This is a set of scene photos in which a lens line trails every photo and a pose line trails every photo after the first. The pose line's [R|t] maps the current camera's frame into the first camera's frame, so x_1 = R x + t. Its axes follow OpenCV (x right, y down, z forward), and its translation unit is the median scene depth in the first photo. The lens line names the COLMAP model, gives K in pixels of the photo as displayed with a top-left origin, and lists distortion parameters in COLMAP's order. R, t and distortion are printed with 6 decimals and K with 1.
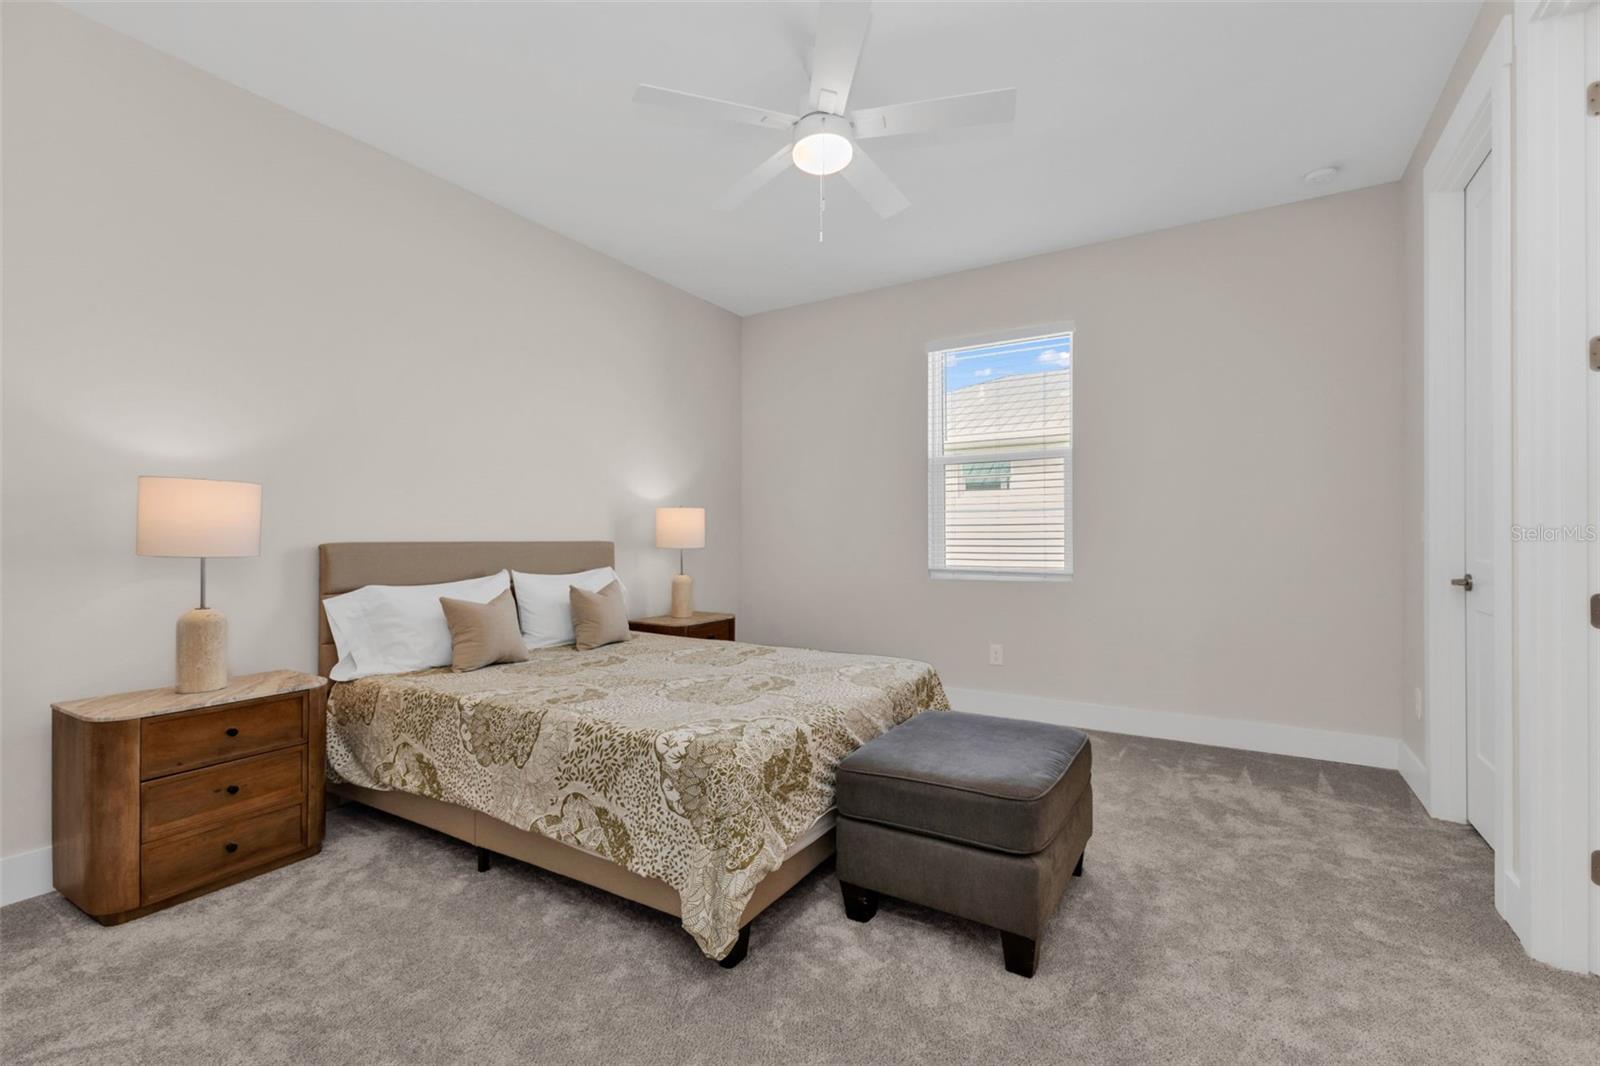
lens RADIAL K [[711.6, 0, 806.6], [0, 711.6, 528.8], [0, 0, 1]] dist [0.008922, -0.000277]
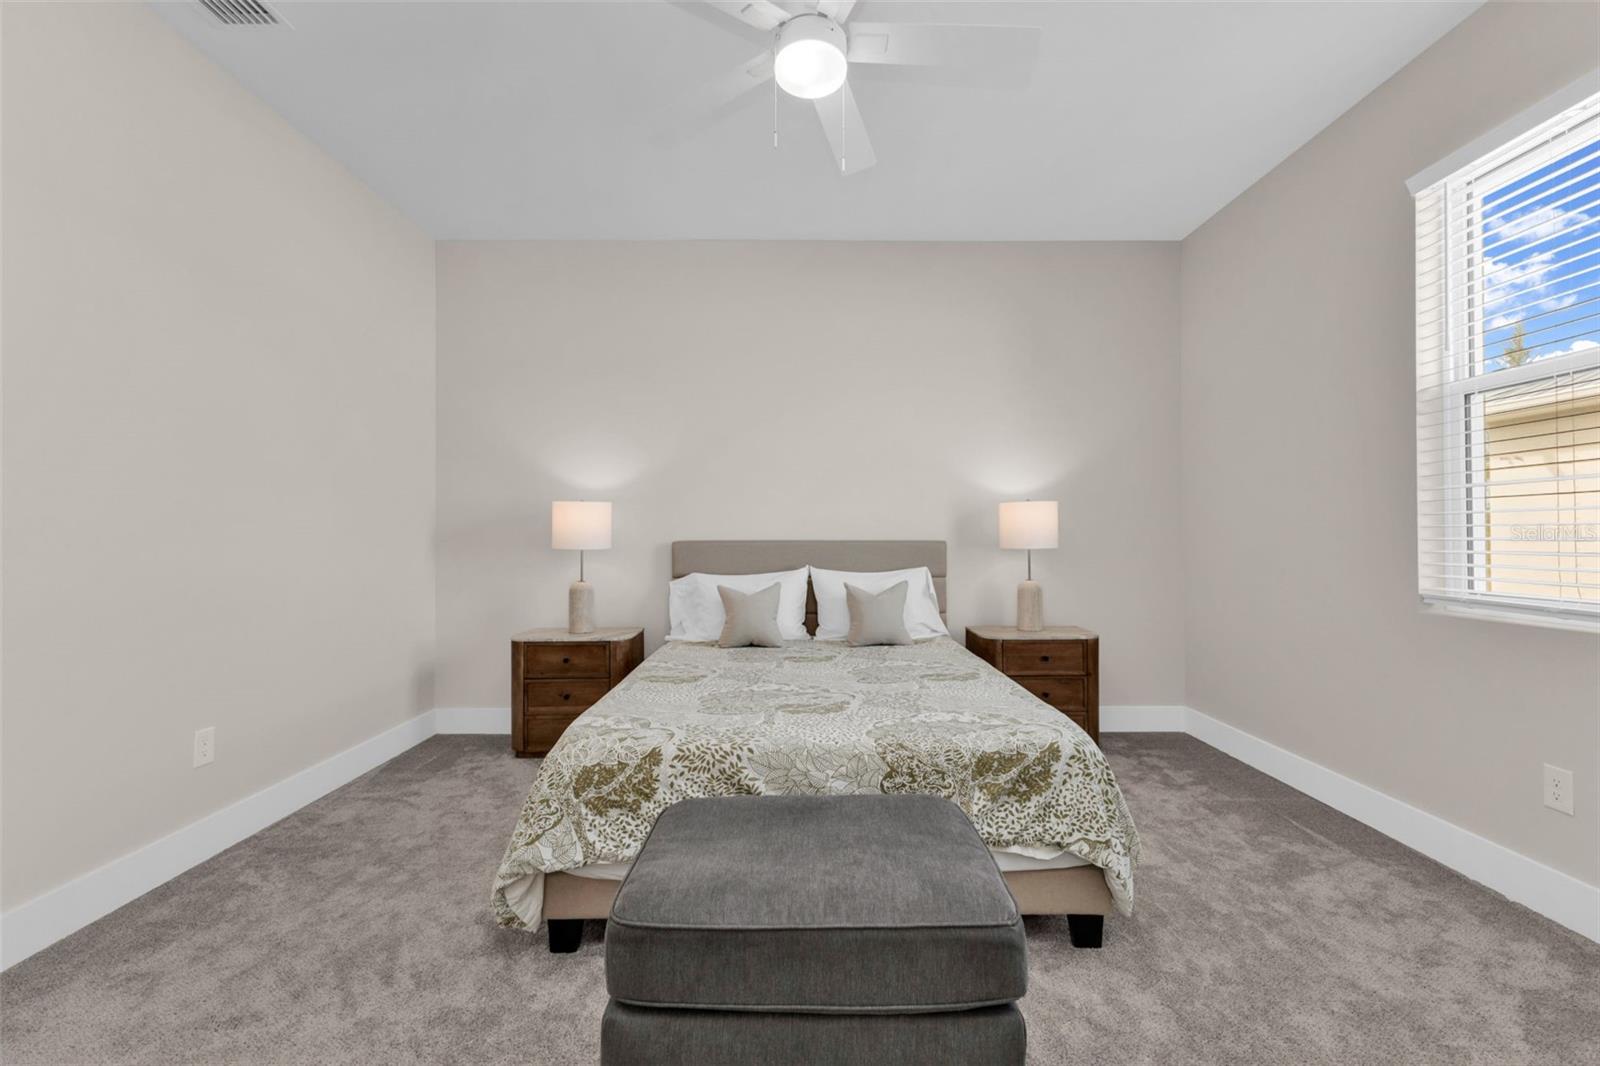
lens RADIAL K [[711.6, 0, 806.6], [0, 711.6, 528.8], [0, 0, 1]] dist [0.008922, -0.000277]
pose [[0.508643, -0.008585, -0.860935, 0.775610], [0.011752, 0.999926, -0.003028, 0.005085], [0.860897, -0.008578, 0.508707, 0.625094]]
